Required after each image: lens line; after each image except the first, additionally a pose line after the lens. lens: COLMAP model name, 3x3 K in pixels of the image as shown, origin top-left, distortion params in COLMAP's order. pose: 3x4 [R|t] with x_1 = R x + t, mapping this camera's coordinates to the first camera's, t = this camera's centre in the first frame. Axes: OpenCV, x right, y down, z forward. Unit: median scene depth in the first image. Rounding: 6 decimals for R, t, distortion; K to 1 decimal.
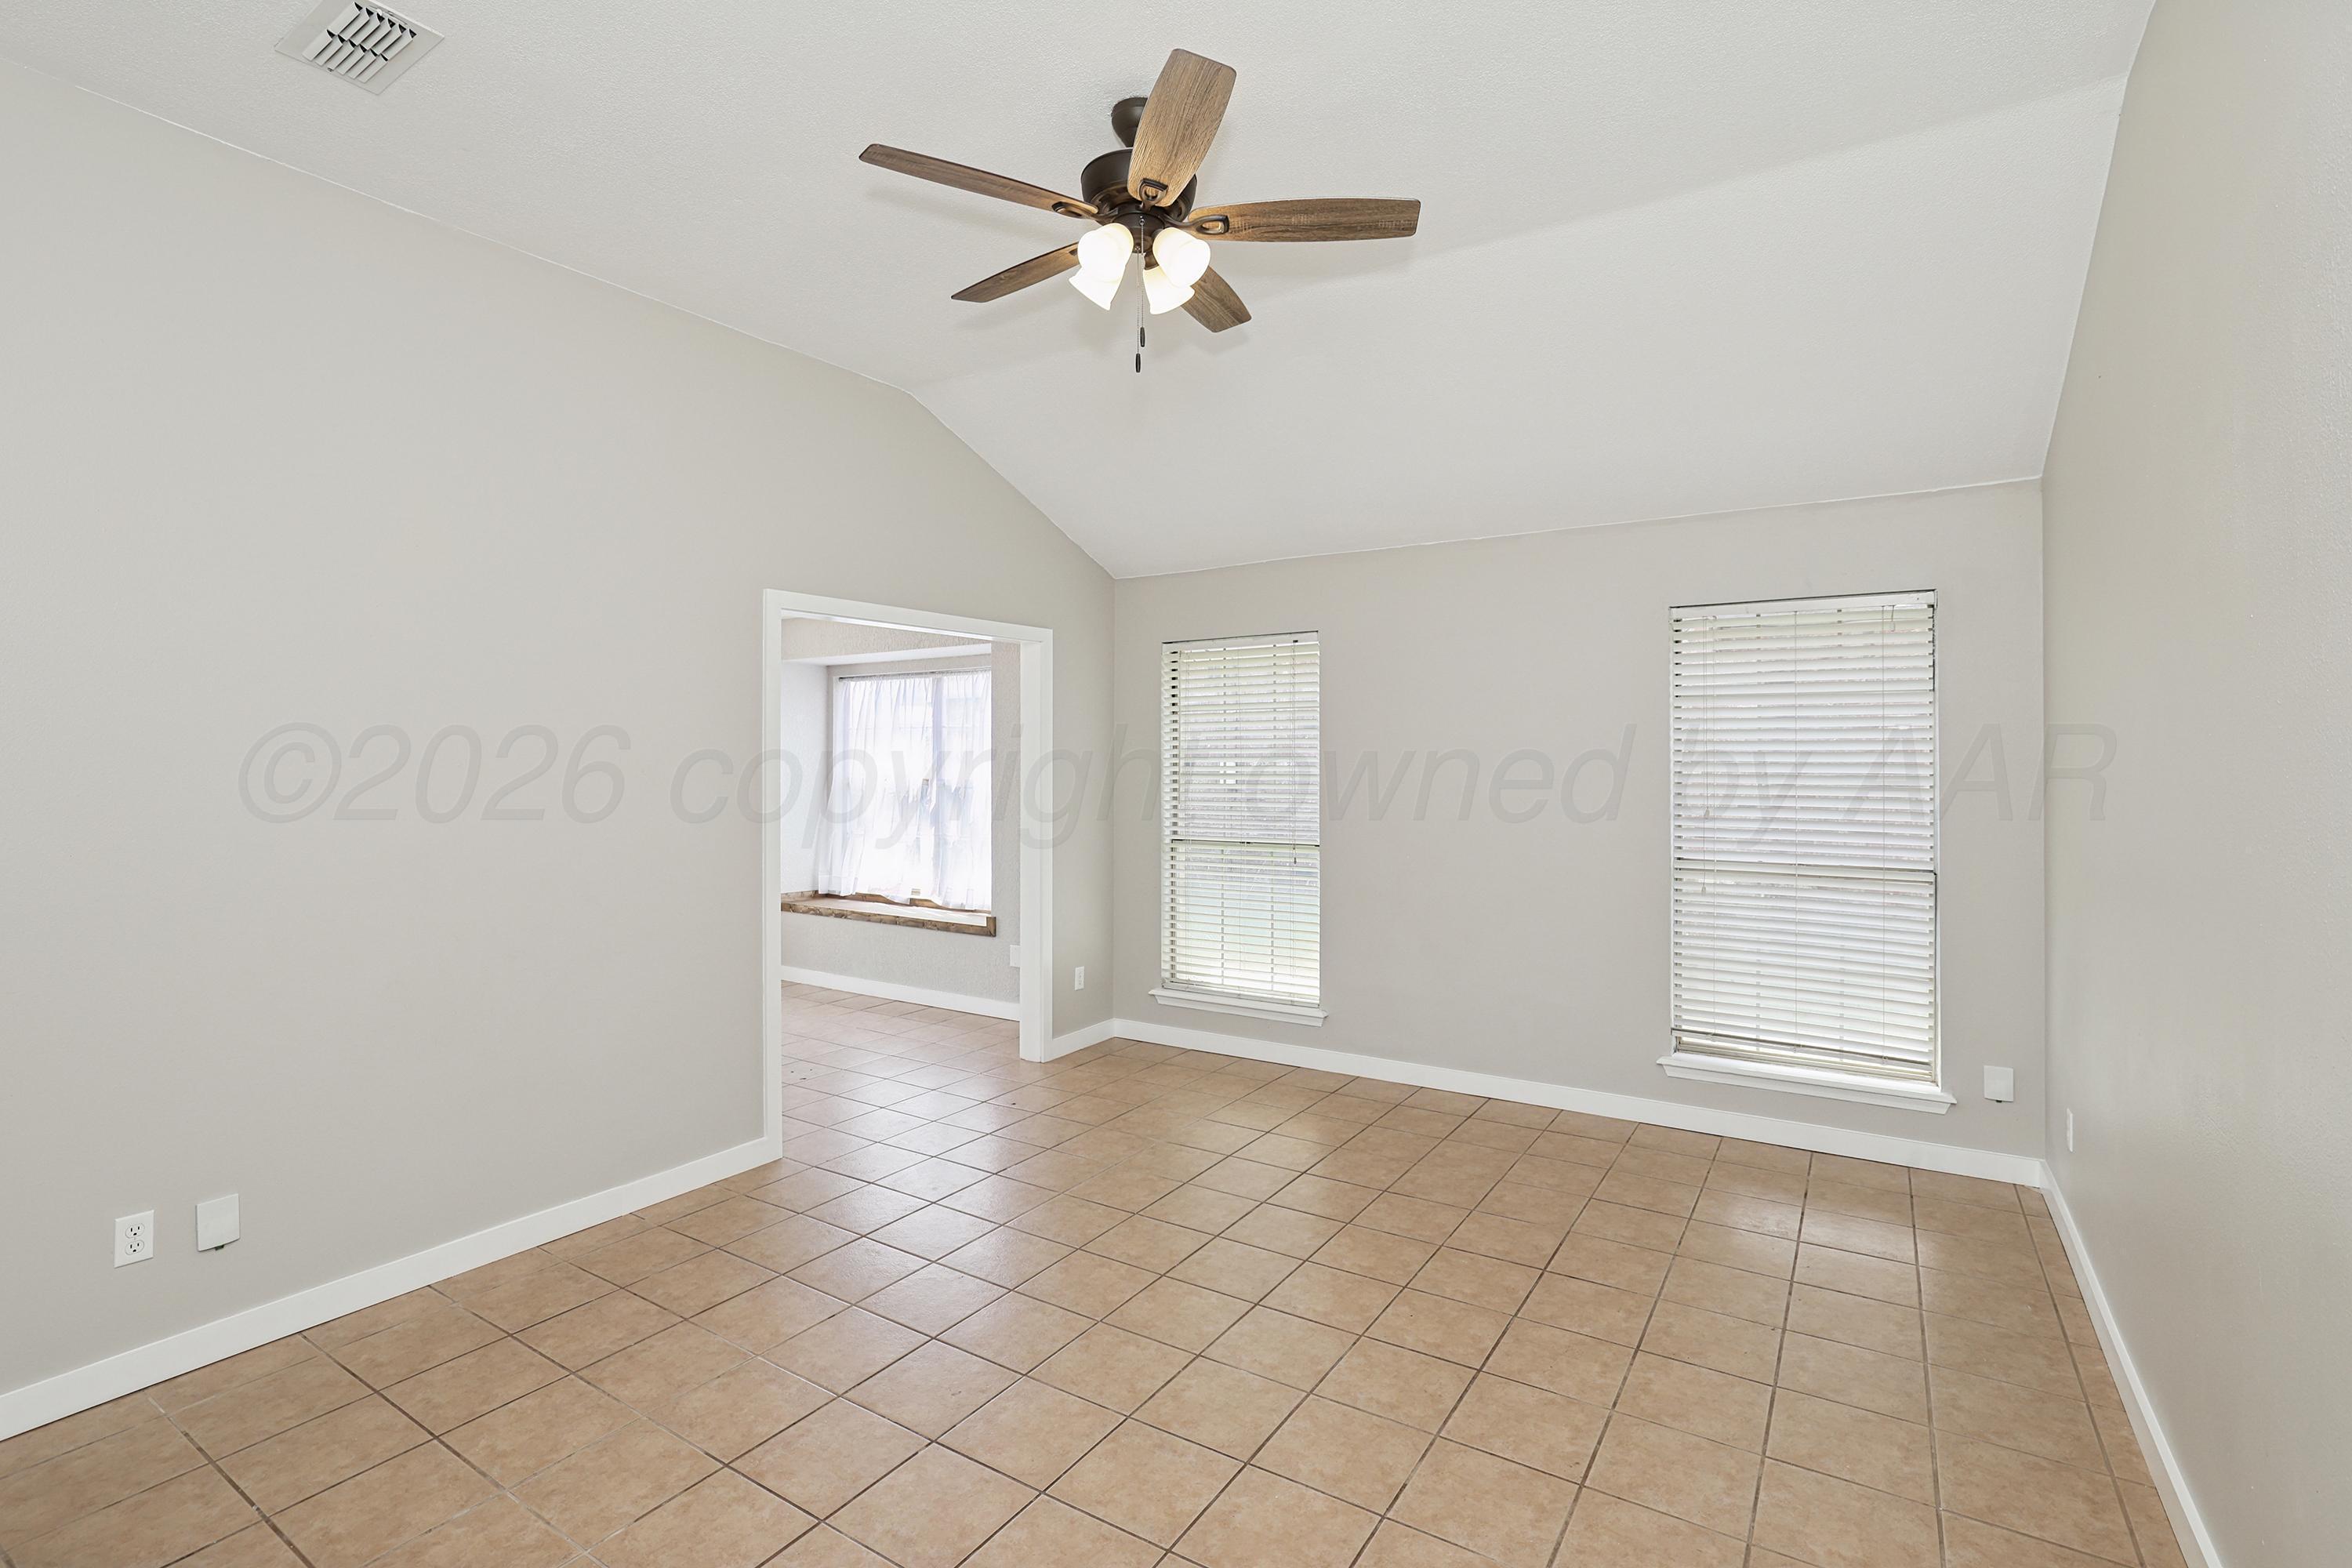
lens RADIAL K [[1078.1, 0, 1170.0], [0, 1078.1, 783.7], [0, 0, 1]] dist [-0.004167, 0.001454]
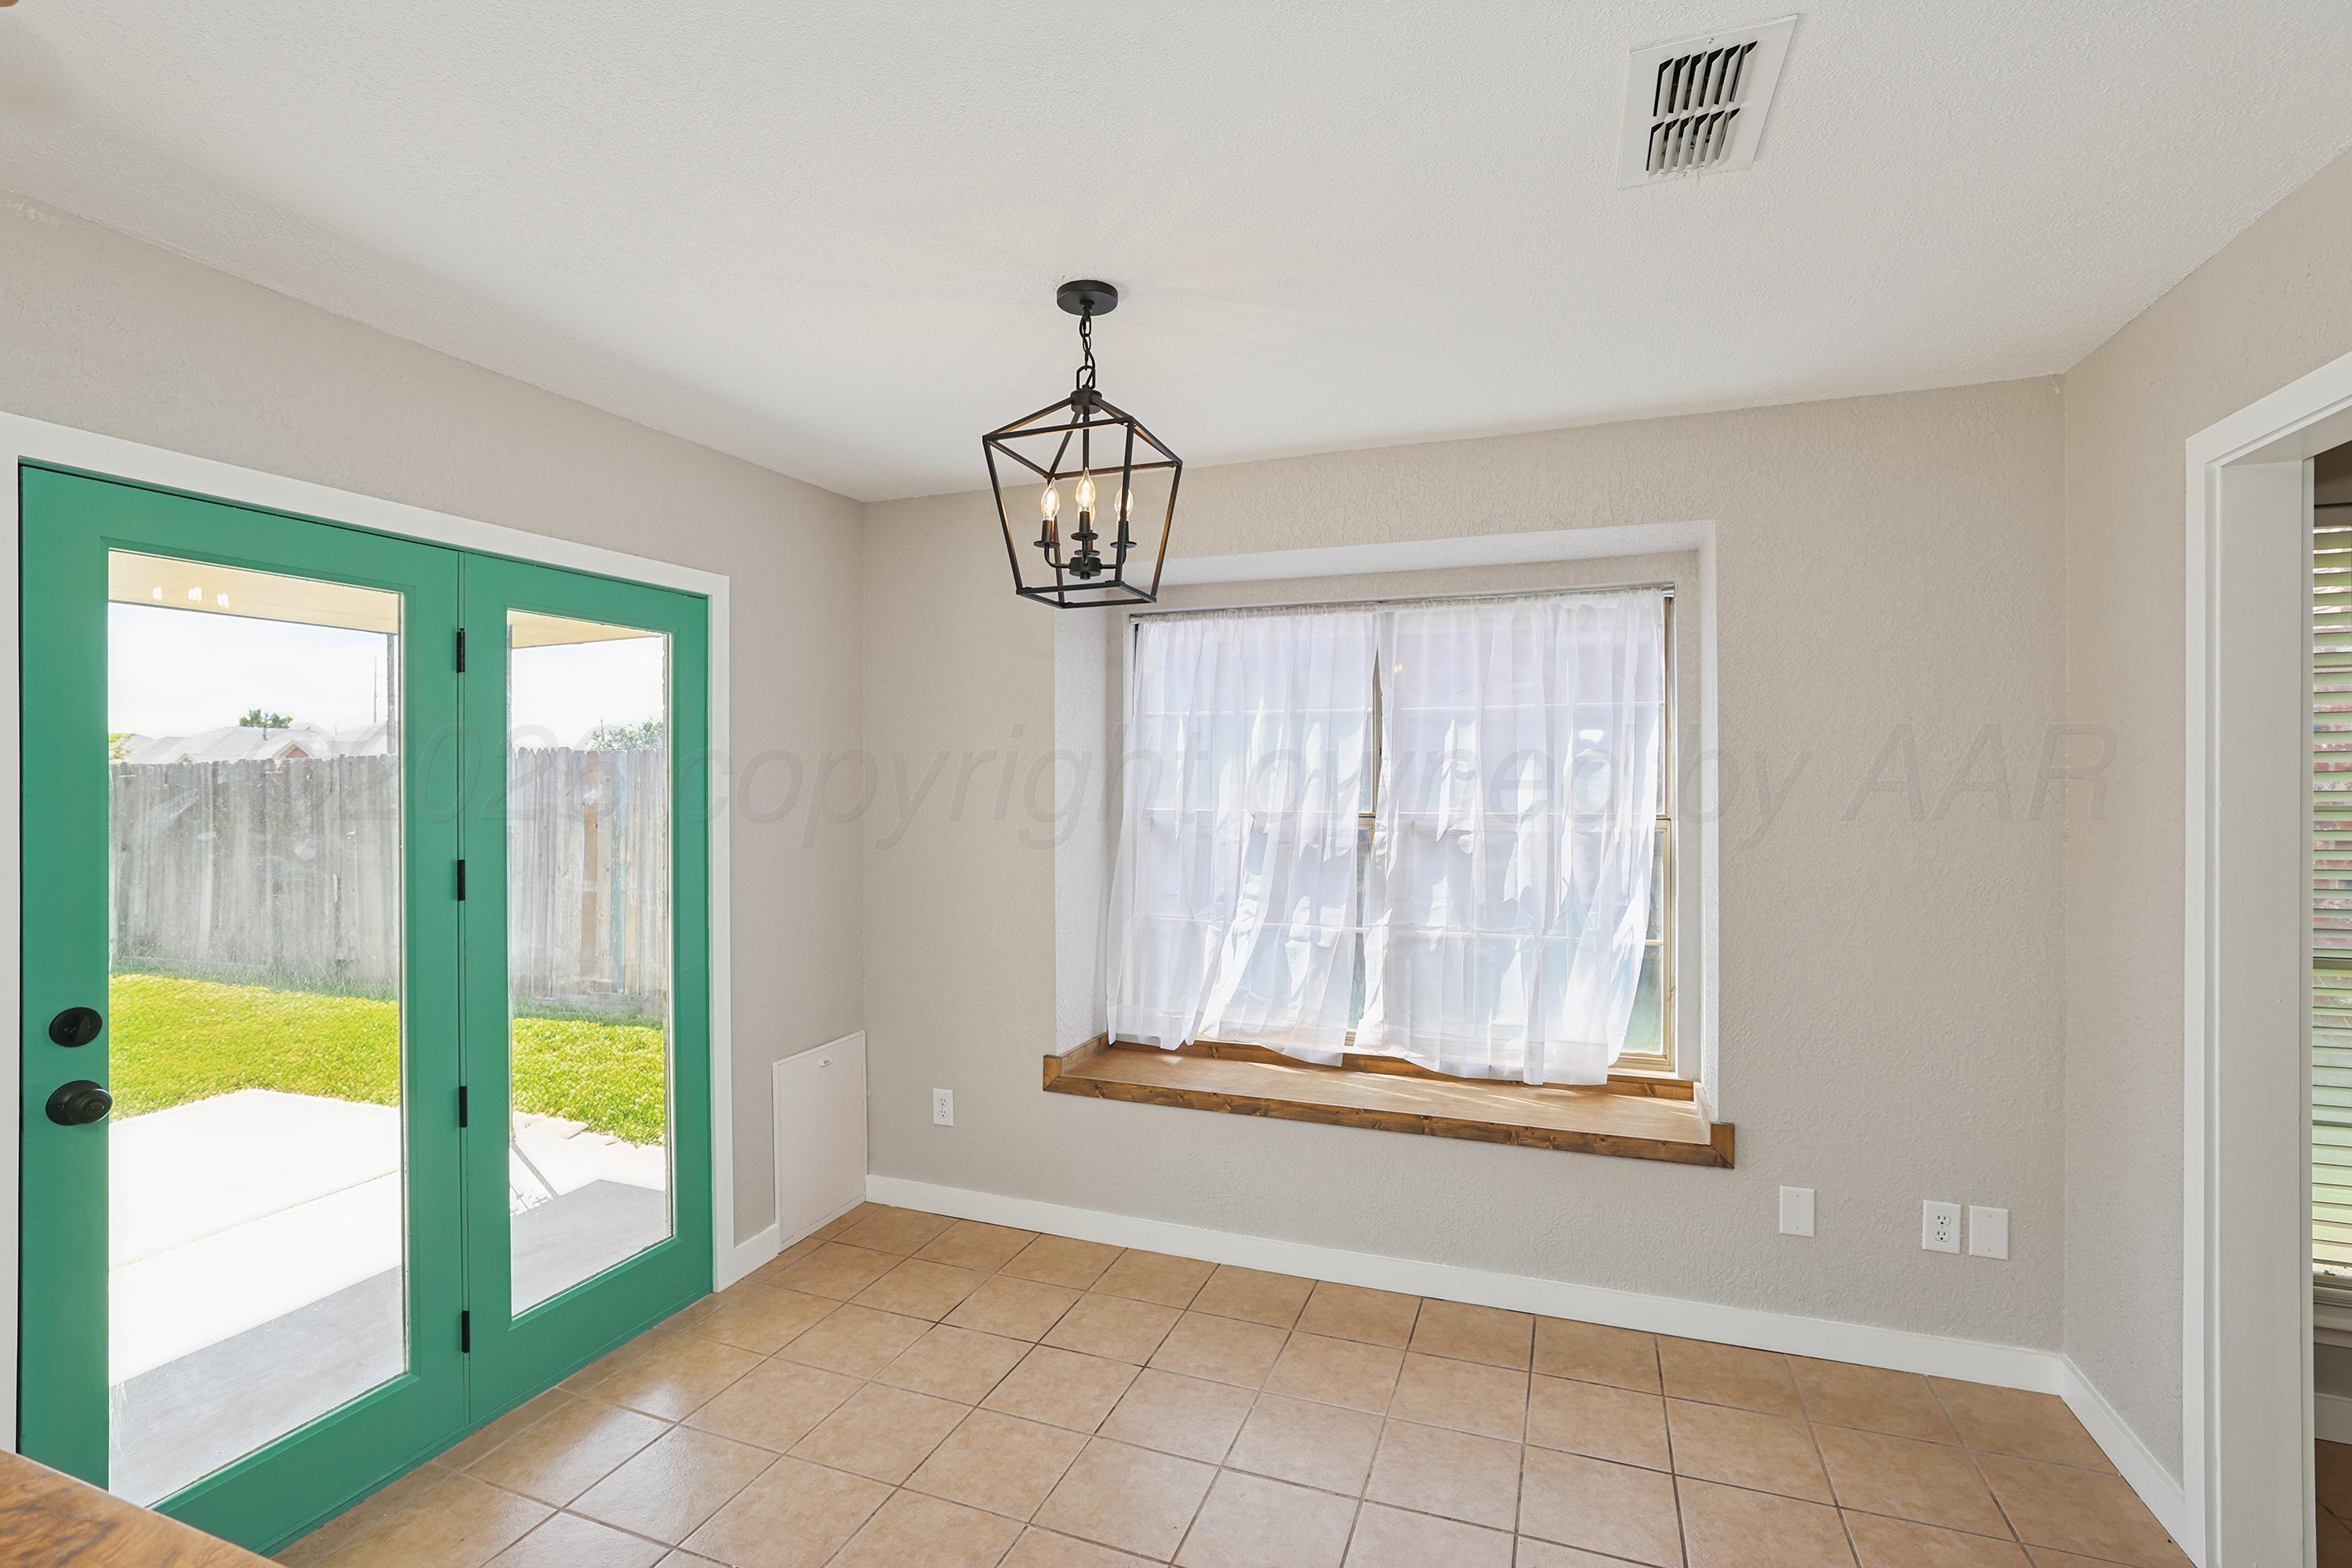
lens RADIAL K [[1078.1, 0, 1184.7], [0, 1078.1, 781.3], [0, 0, 1]] dist [-0.004167, 0.001454]
pose [[0.966872, 0.001243, 0.255260, -0.434811], [0.000277, 0.999982, -0.005917, -0.017430], [-0.255263, 0.005792, 0.966854, 0.528370]]
